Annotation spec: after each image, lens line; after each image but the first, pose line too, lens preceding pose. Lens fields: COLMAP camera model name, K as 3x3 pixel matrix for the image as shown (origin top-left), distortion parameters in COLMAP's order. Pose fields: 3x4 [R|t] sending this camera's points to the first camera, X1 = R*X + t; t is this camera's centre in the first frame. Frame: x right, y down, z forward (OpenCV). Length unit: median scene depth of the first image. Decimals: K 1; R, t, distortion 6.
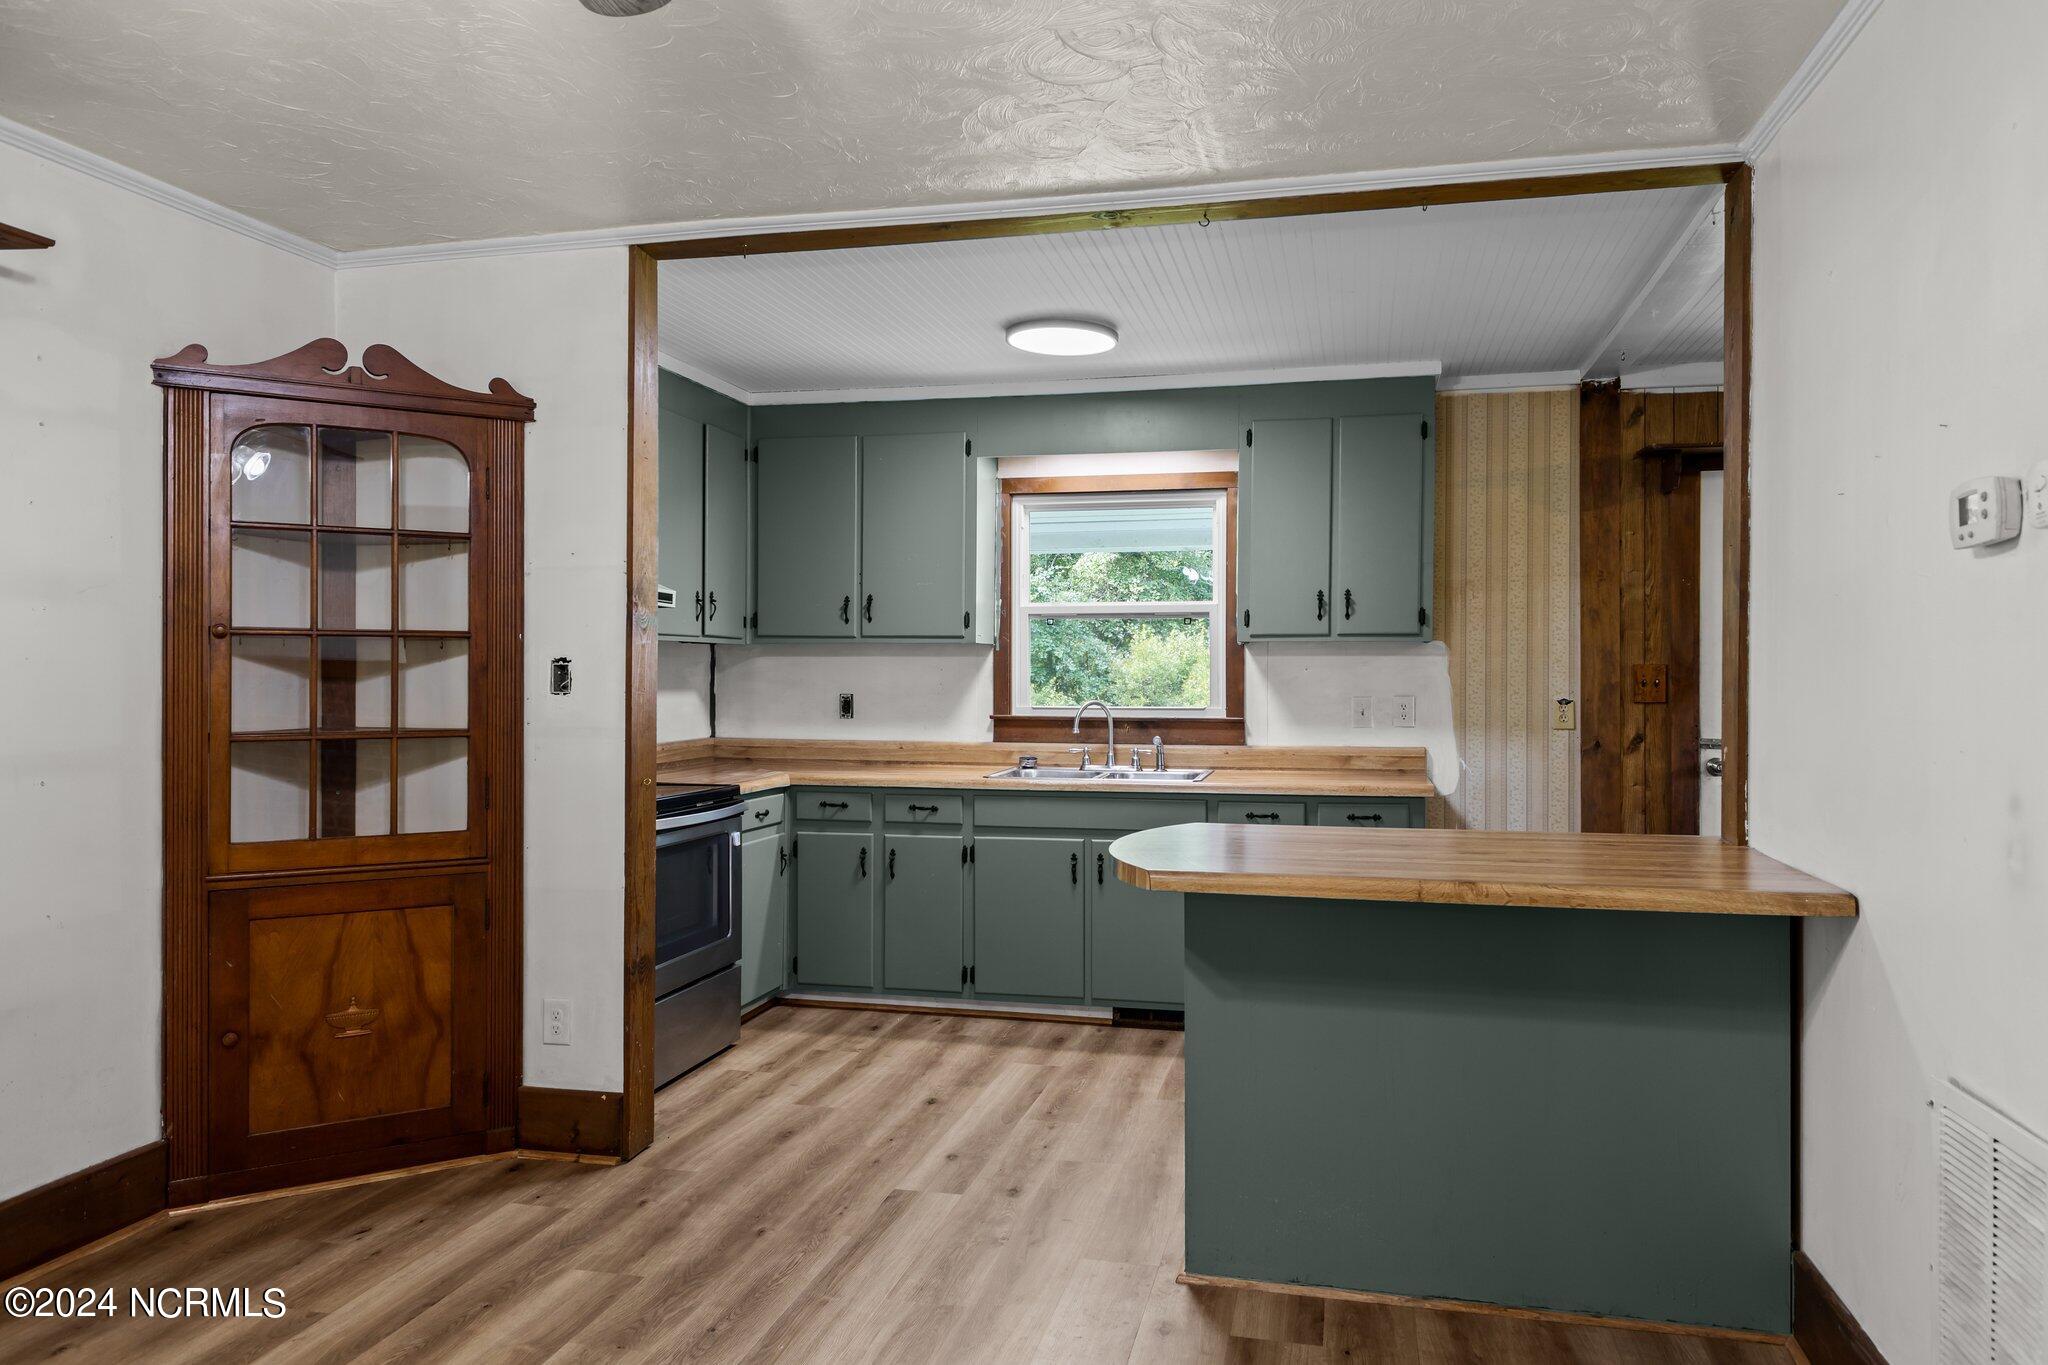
lens RADIAL K [[1382.2, 0, 1021.4], [0, 1382.2, 679.7], [0, 0, 1]] dist [0.002584, 0.000492]
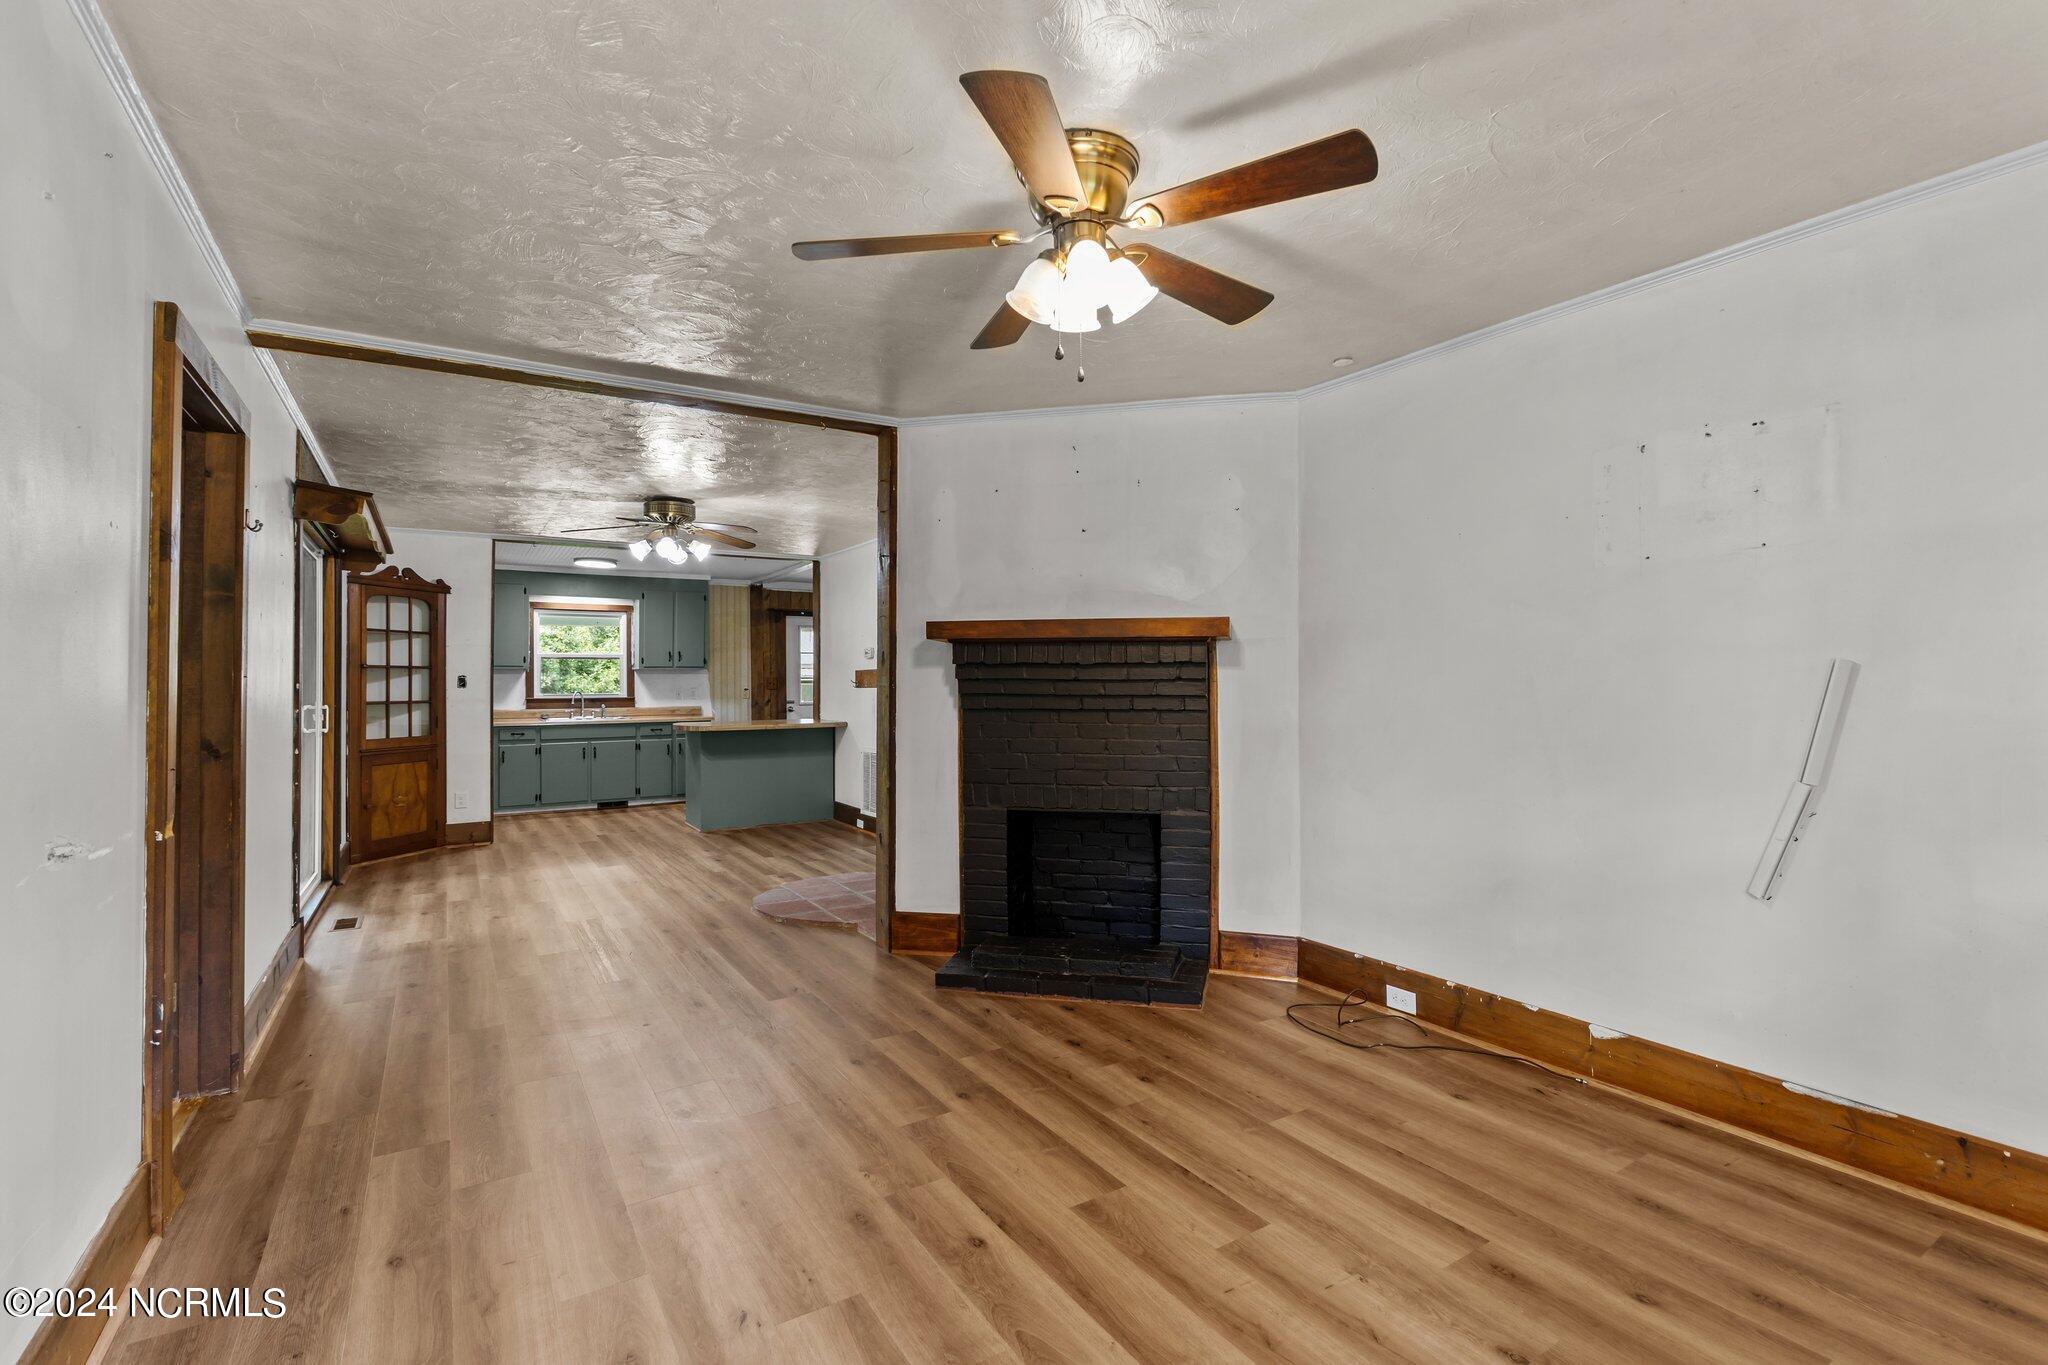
lens RADIAL K [[925.3, 0, 1023.2], [0, 925.3, 678.7], [0, 0, 1]] dist [0.000625, -0.000403]
pose [[0.699757, -0.002956, 0.714375, -0.647332], [0.010225, 0.999930, -0.005878, 0.011023], [-0.714308, 0.011418, 0.699738, -0.873642]]
